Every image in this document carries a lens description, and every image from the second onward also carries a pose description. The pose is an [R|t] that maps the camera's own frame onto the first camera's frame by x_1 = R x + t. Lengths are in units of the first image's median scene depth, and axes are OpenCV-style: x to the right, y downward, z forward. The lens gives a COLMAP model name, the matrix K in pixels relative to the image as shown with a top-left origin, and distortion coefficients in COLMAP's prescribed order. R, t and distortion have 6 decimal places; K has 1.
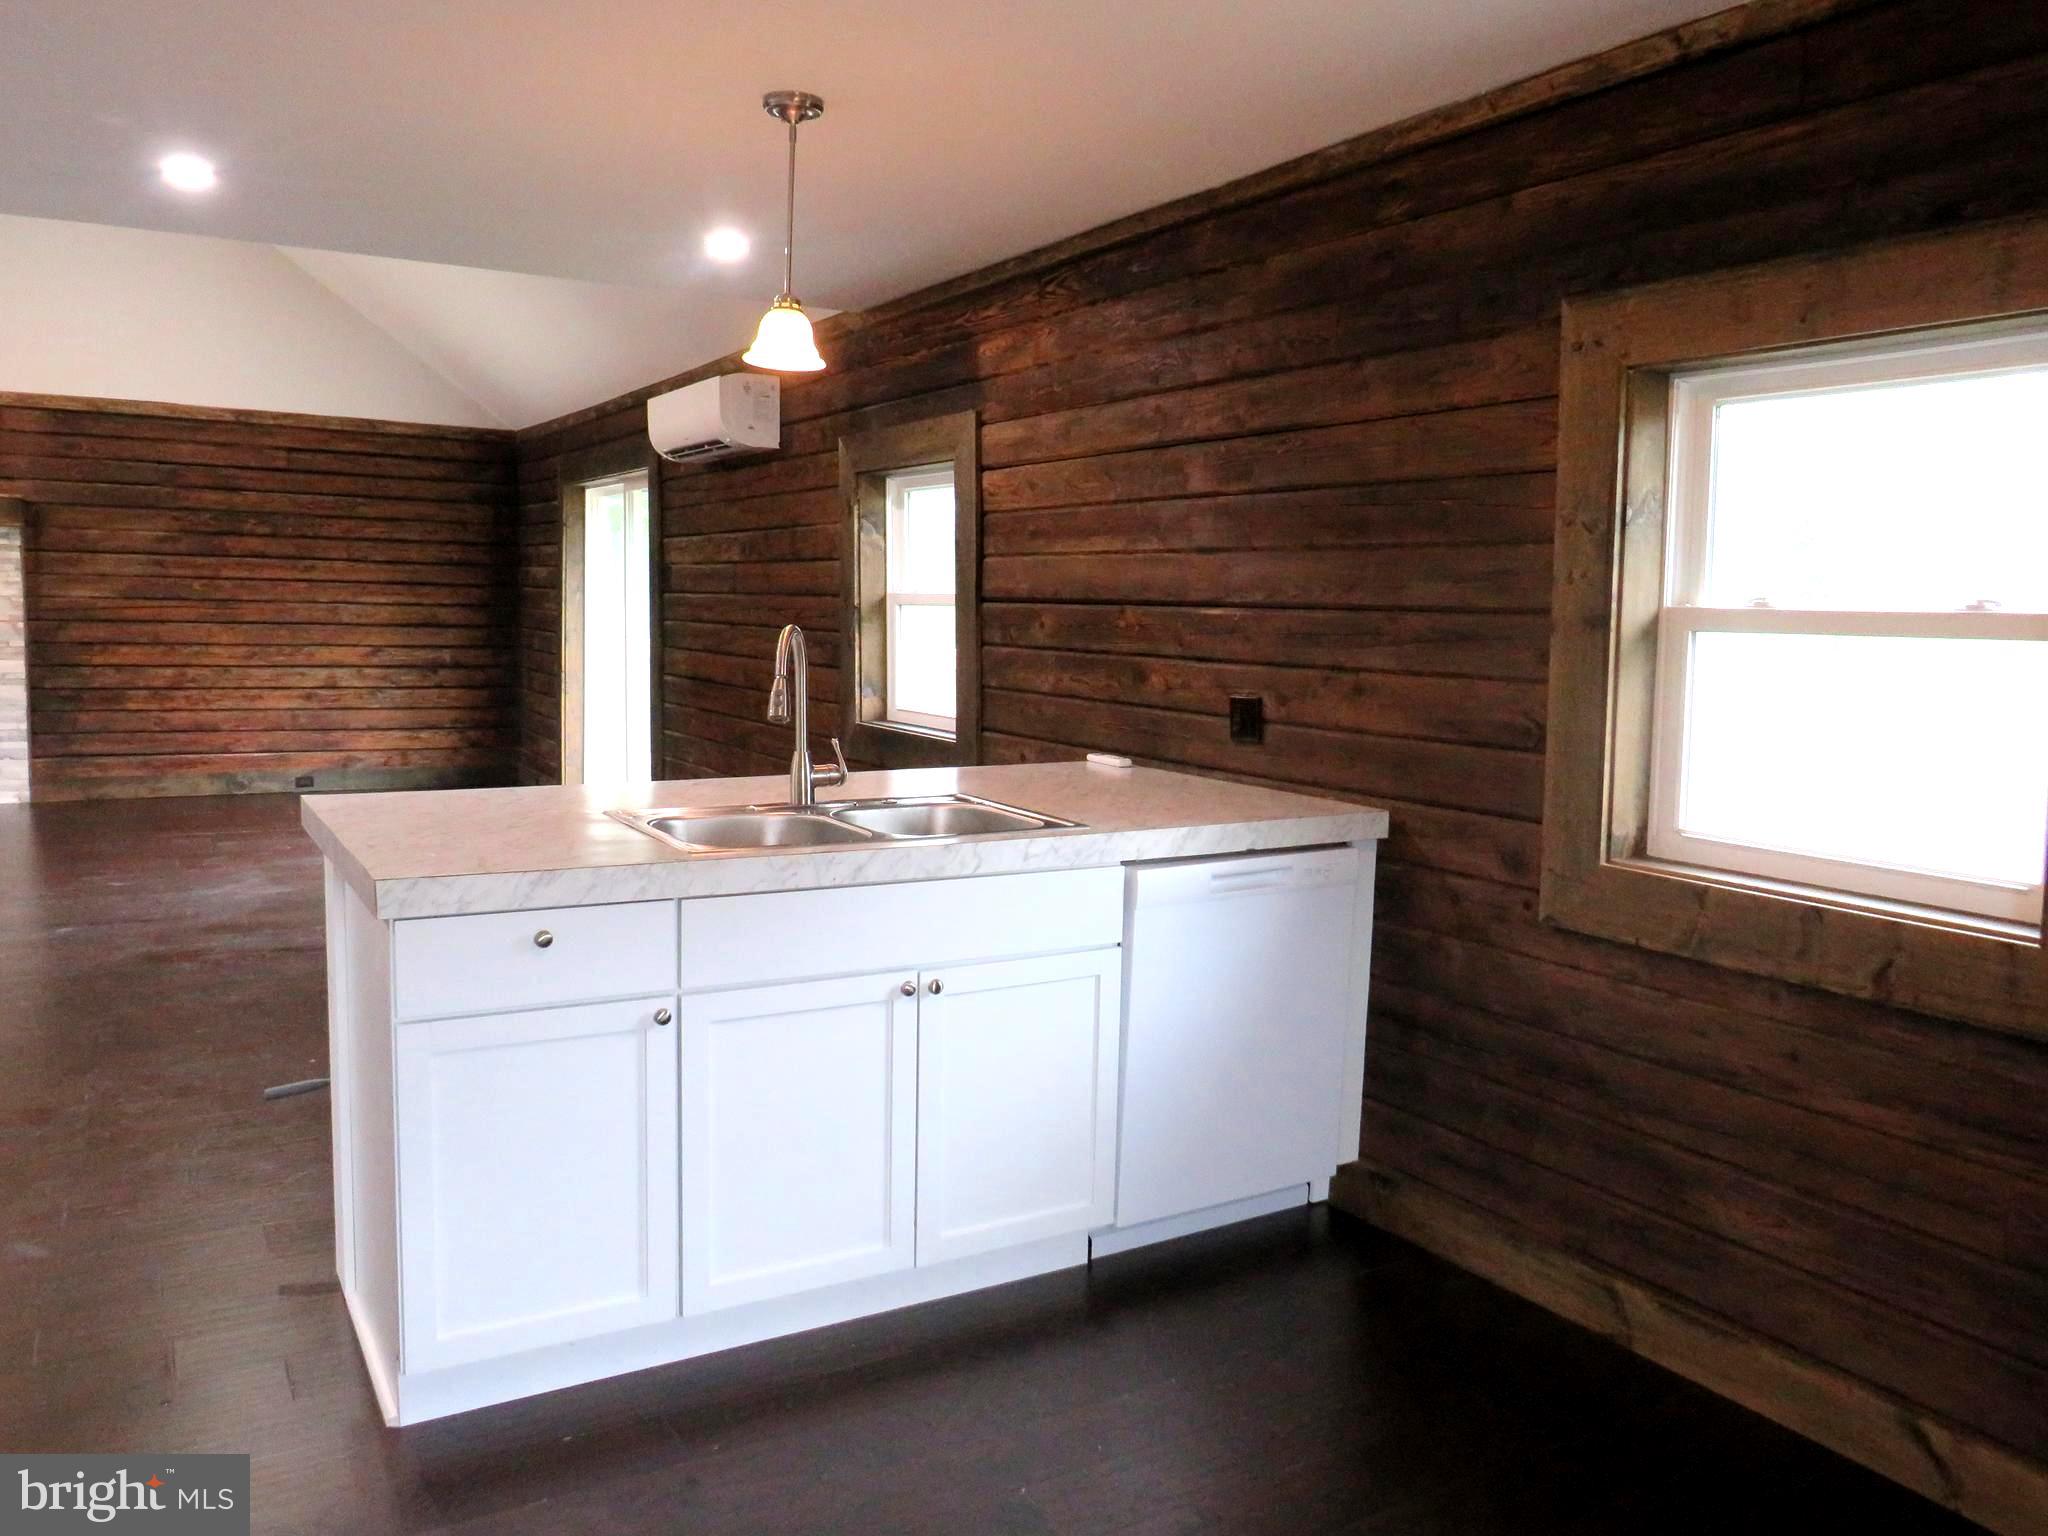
lens RADIAL K [[1513.8, 0, 1019.7], [0, 1513.8, 779.1], [0, 0, 1]] dist [-0.063441, 0.030931]
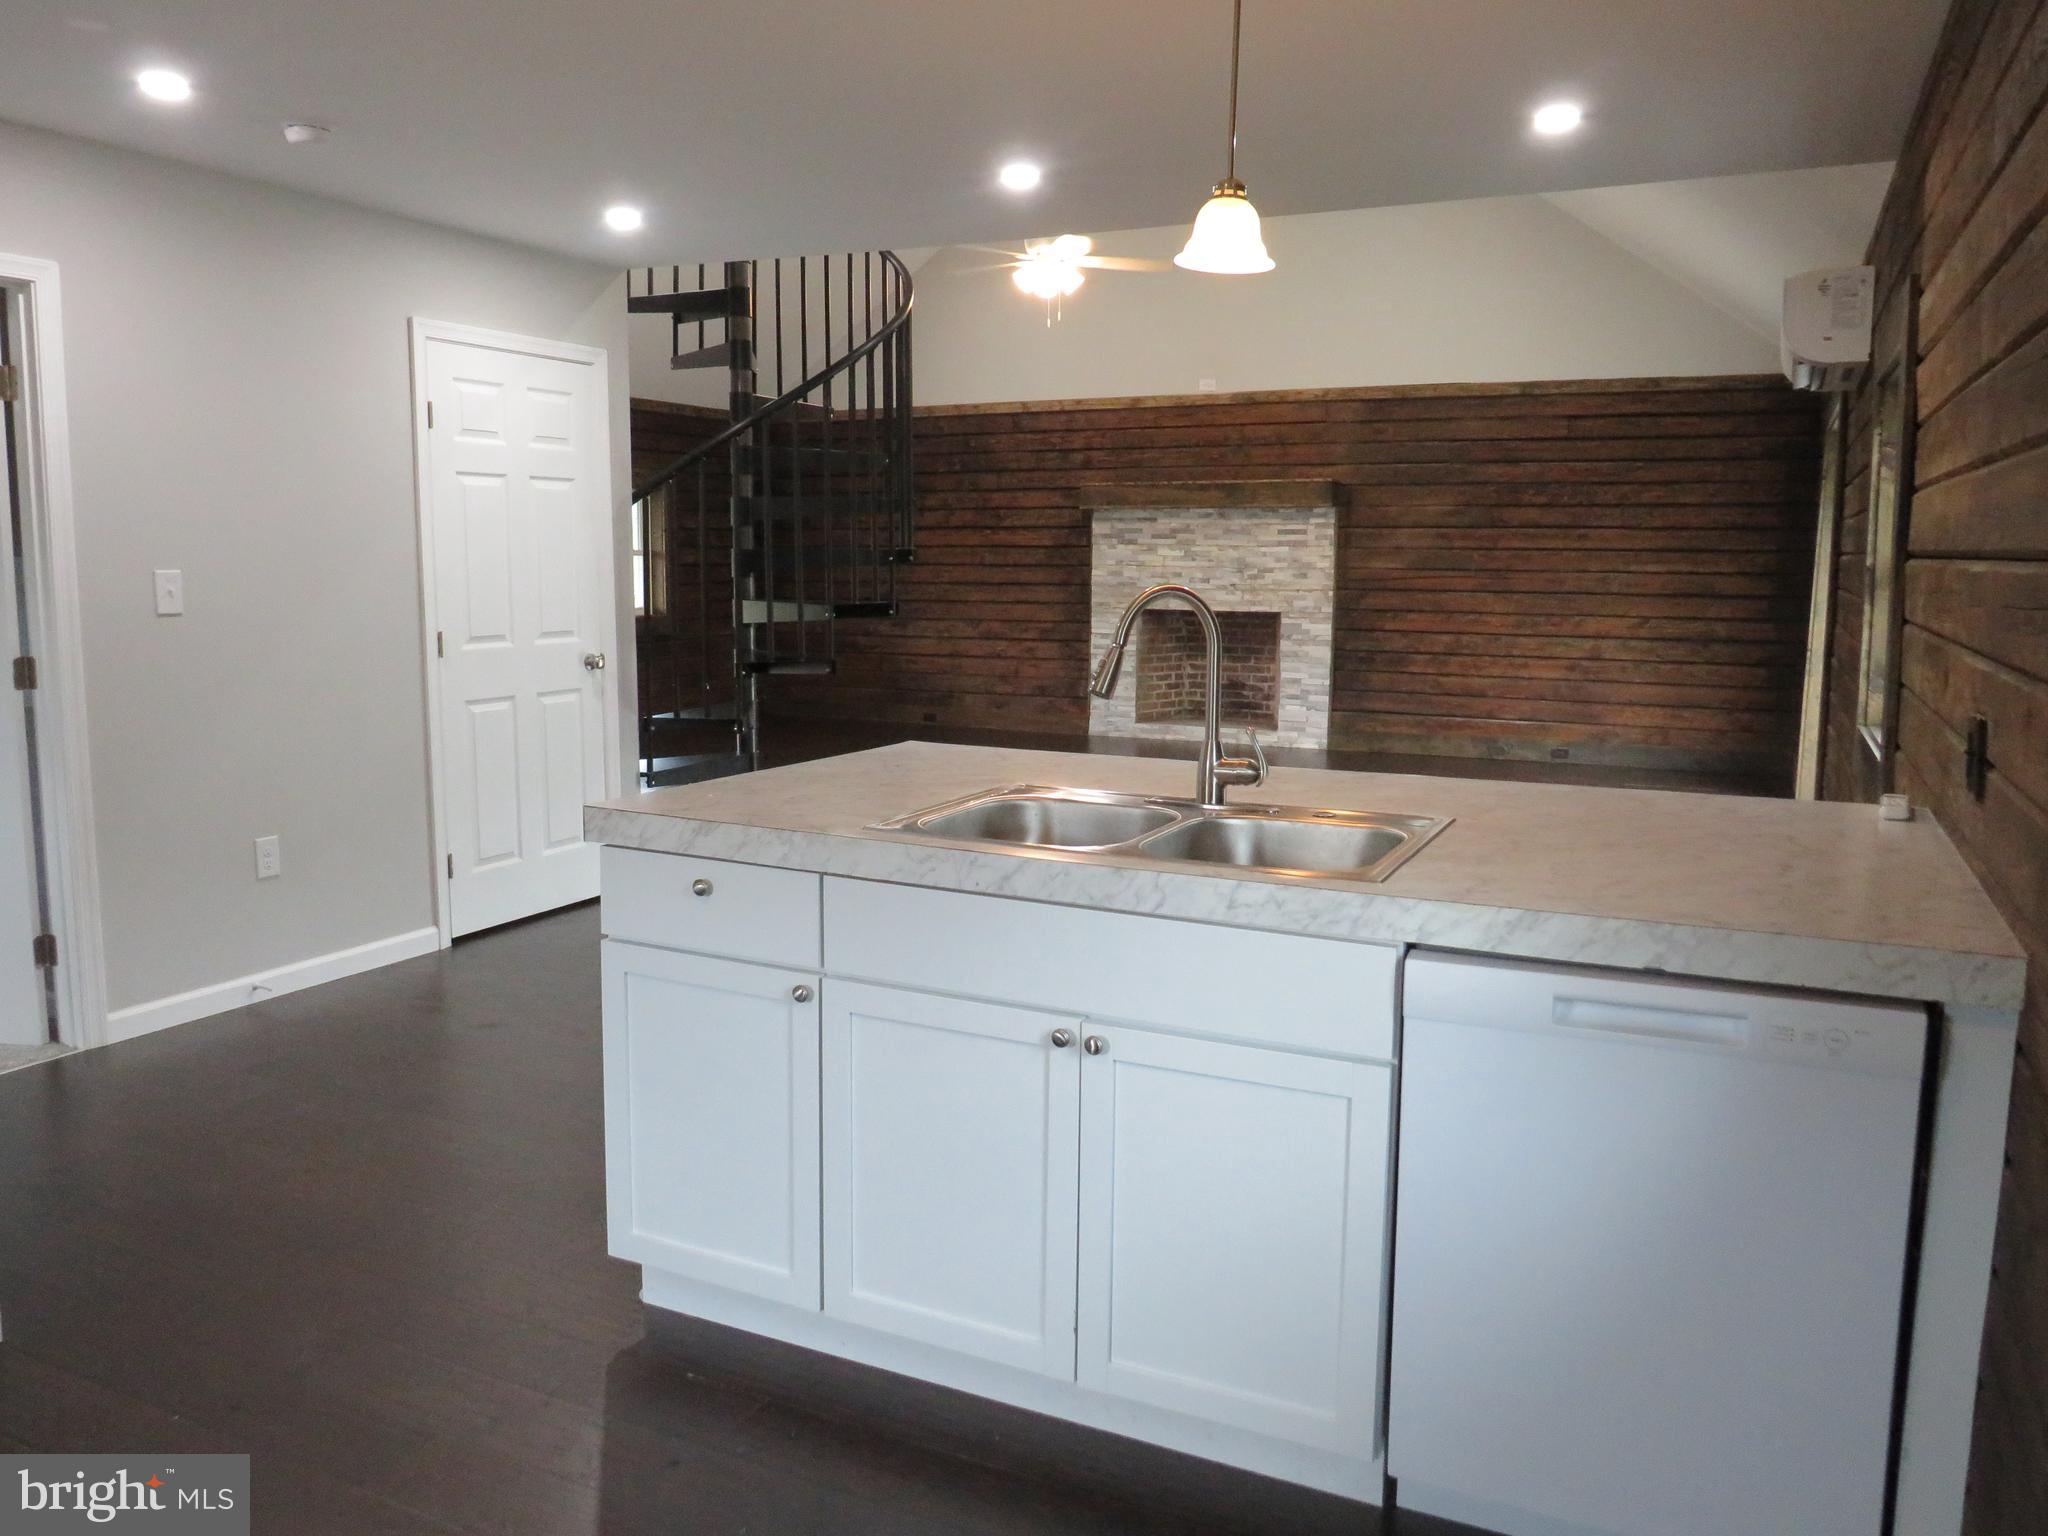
lens RADIAL K [[1513.8, 0, 1019.7], [0, 1513.8, 779.1], [0, 0, 1]] dist [-0.063441, 0.030931]
pose [[0.540017, 0.097452, -0.835993, 0.168677], [-0.083125, 0.994593, 0.062244, -0.013562], [0.837539, 0.035879, 0.545198, 0.160879]]
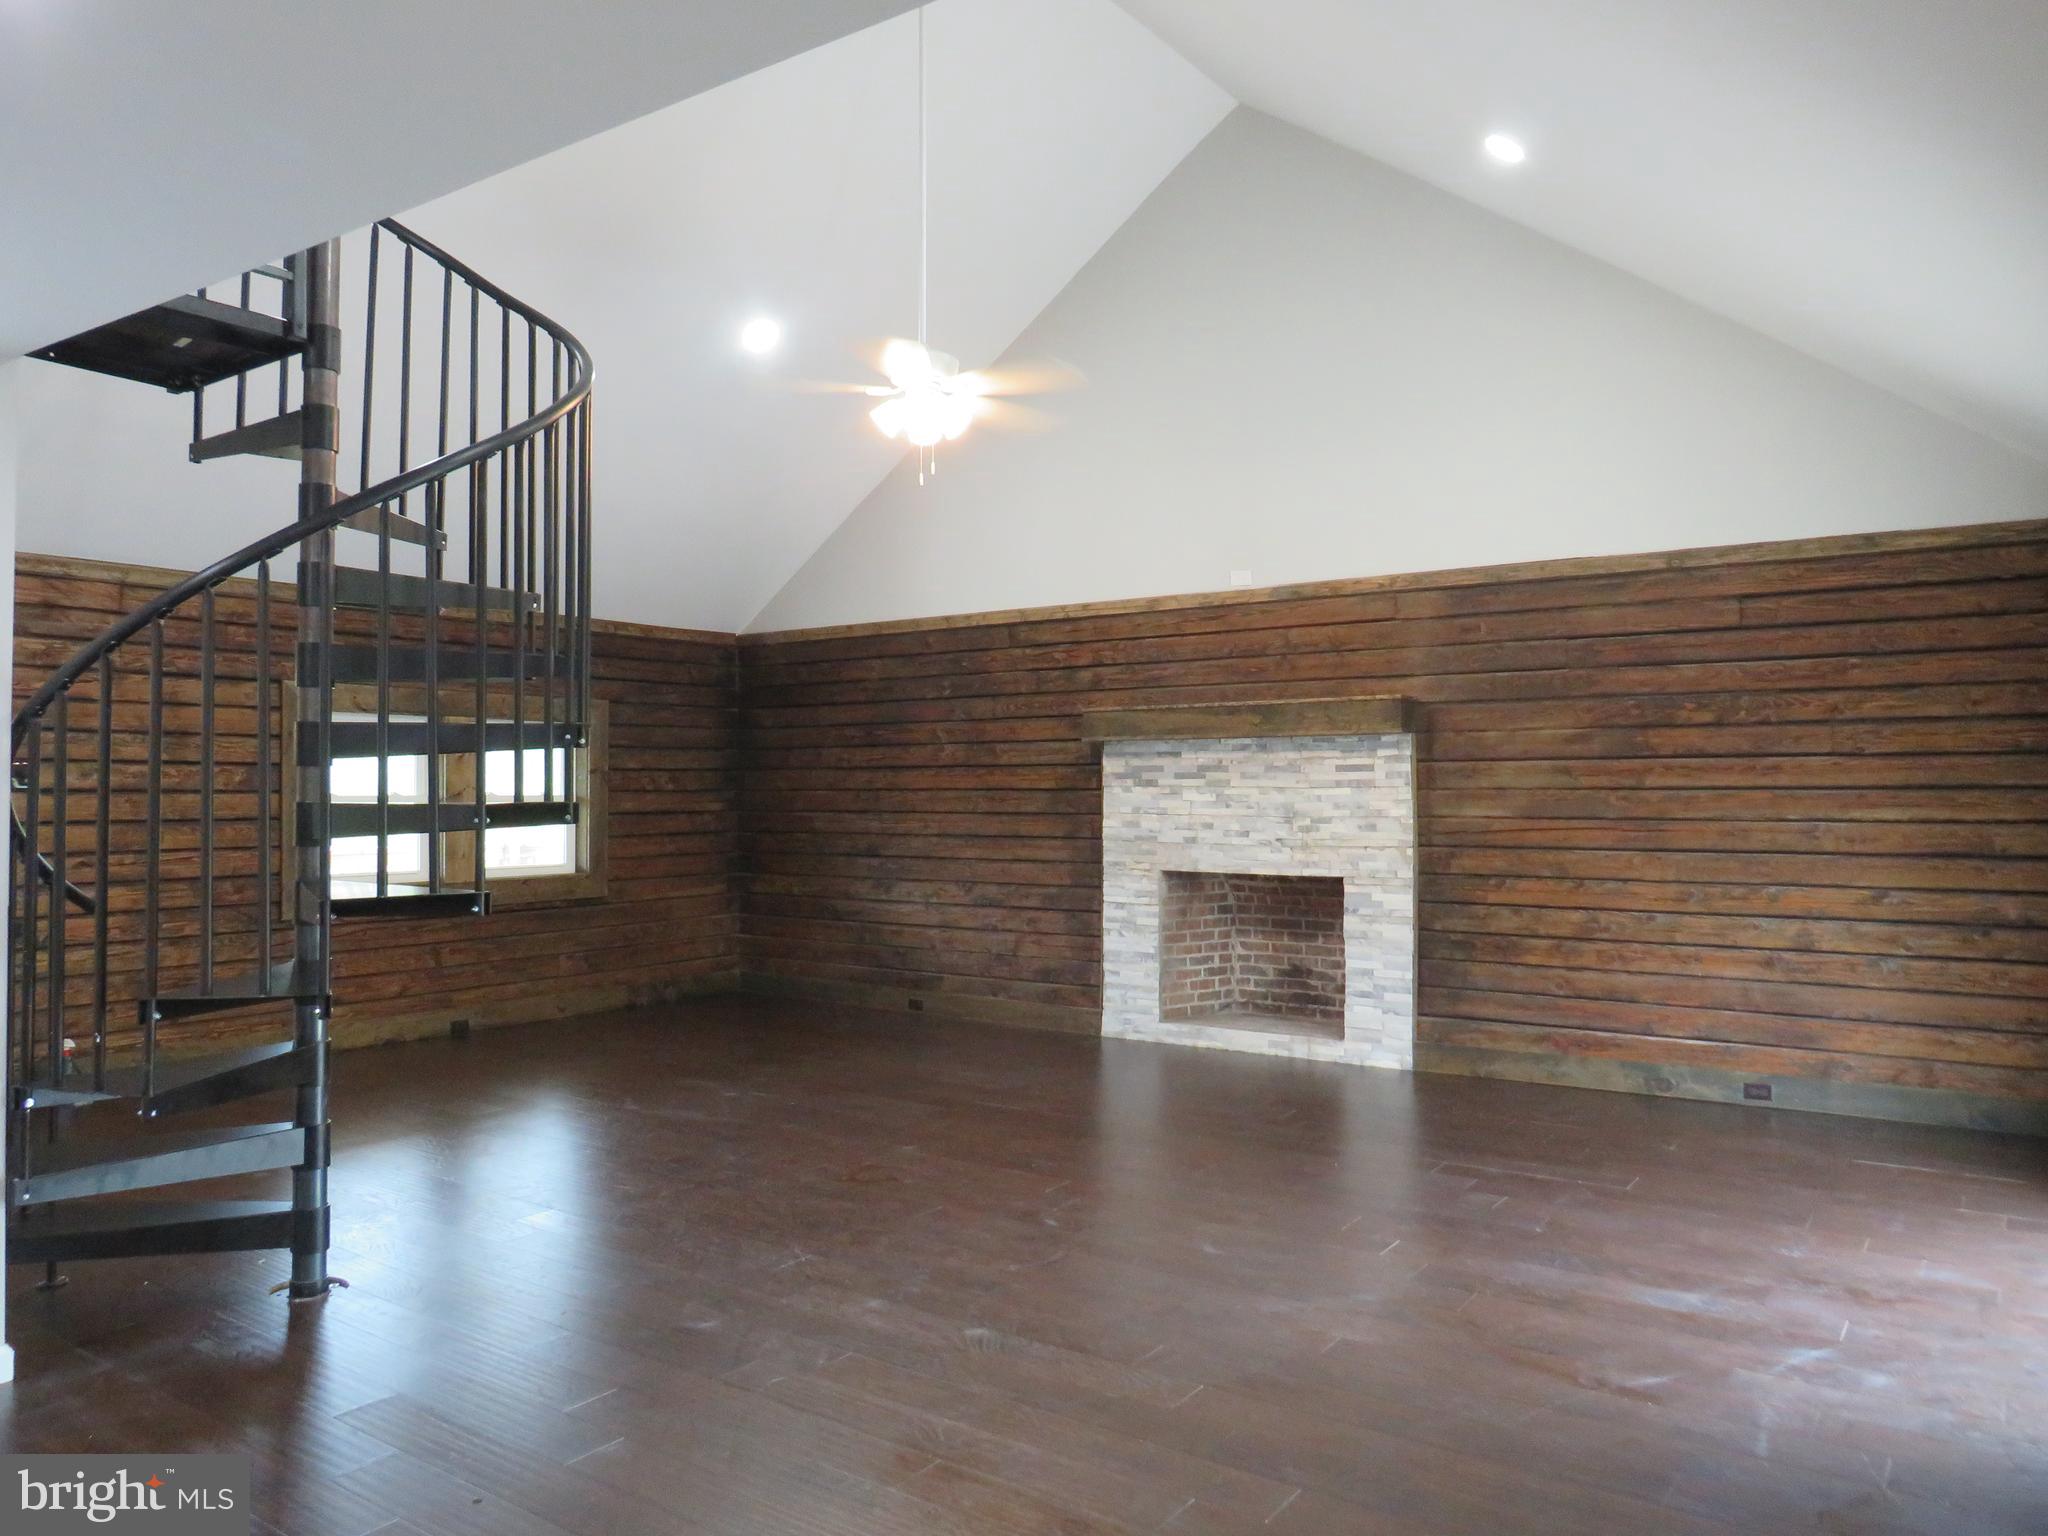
lens RADIAL K [[1456.6, 0, 1024.0], [0, 1456.6, 768.0], [0, 0, 1]] dist [-0.016988, -0.004836]
pose [[0.400590, -0.044160, -0.915193, -0.018248], [-0.088921, 0.992249, -0.086800, -0.057299], [0.911932, 0.116151, 0.393559, 0.451137]]
